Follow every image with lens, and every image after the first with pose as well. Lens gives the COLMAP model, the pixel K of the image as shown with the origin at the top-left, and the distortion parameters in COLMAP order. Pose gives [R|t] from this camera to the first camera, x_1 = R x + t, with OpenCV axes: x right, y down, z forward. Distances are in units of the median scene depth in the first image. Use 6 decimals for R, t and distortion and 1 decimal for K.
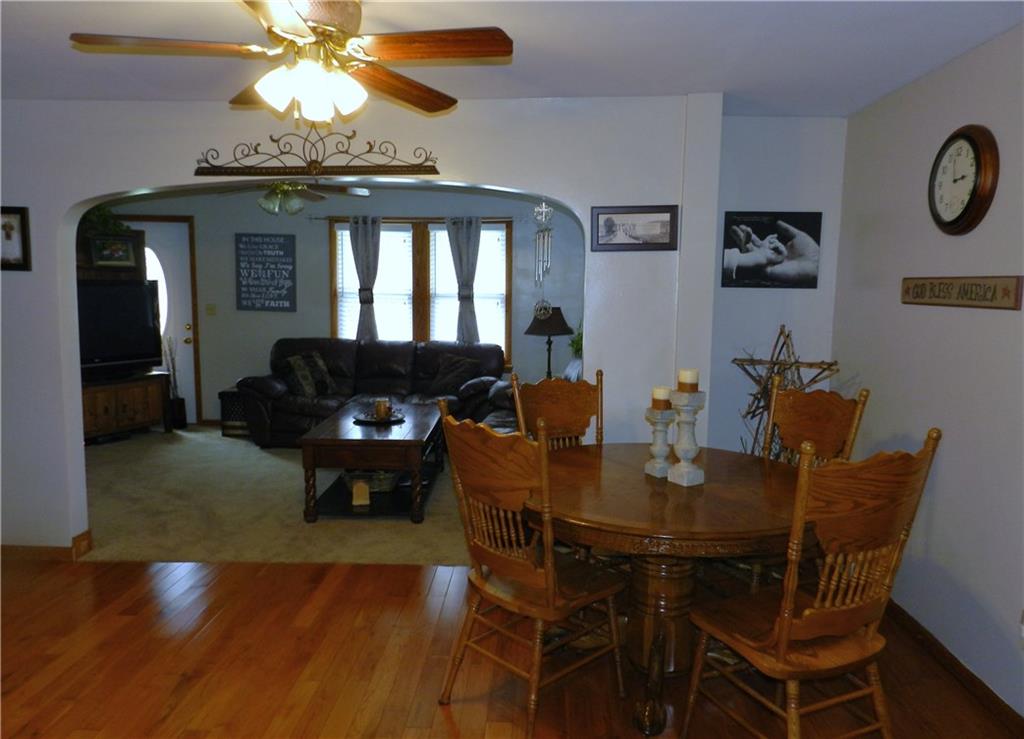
lens RADIAL K [[721.7, 0, 511.1], [0, 721.7, 369.6], [0, 0, 1]] dist [0.049308, 0.001832]
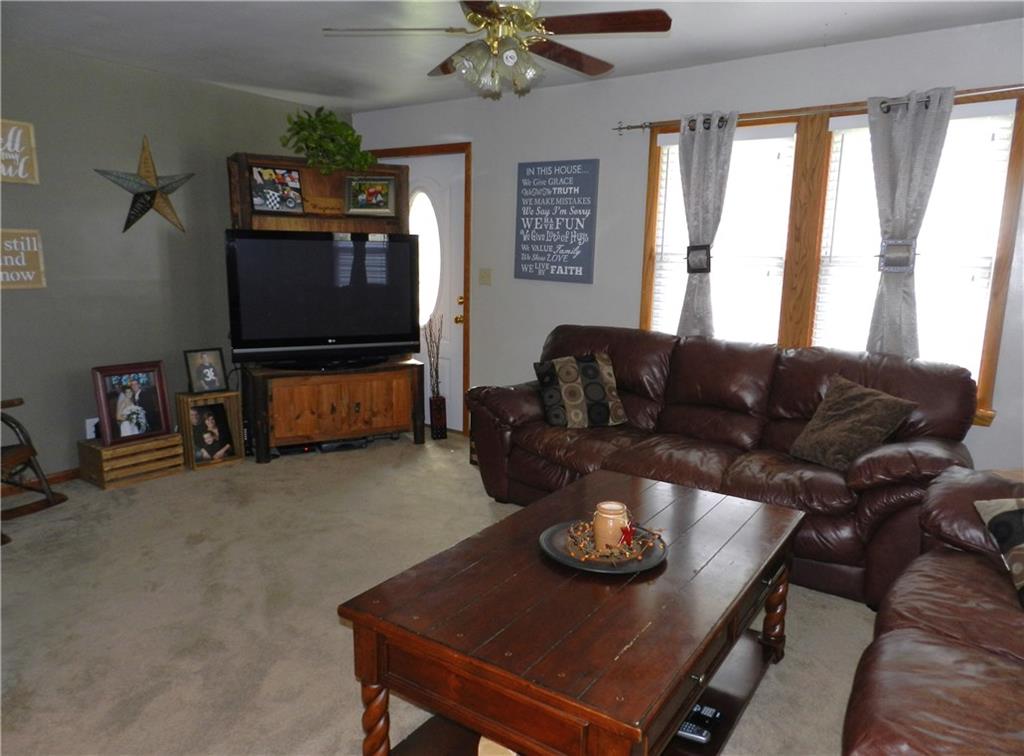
lens RADIAL K [[700.9, 0, 514.6], [0, 700.9, 376.5], [0, 0, 1]] dist [0.010282, -0.000957]
pose [[0.835052, 0.102952, -0.540452, -0.013567], [-0.075281, 0.994478, 0.073123, -0.039528], [0.544996, -0.020376, 0.838191, 0.456356]]
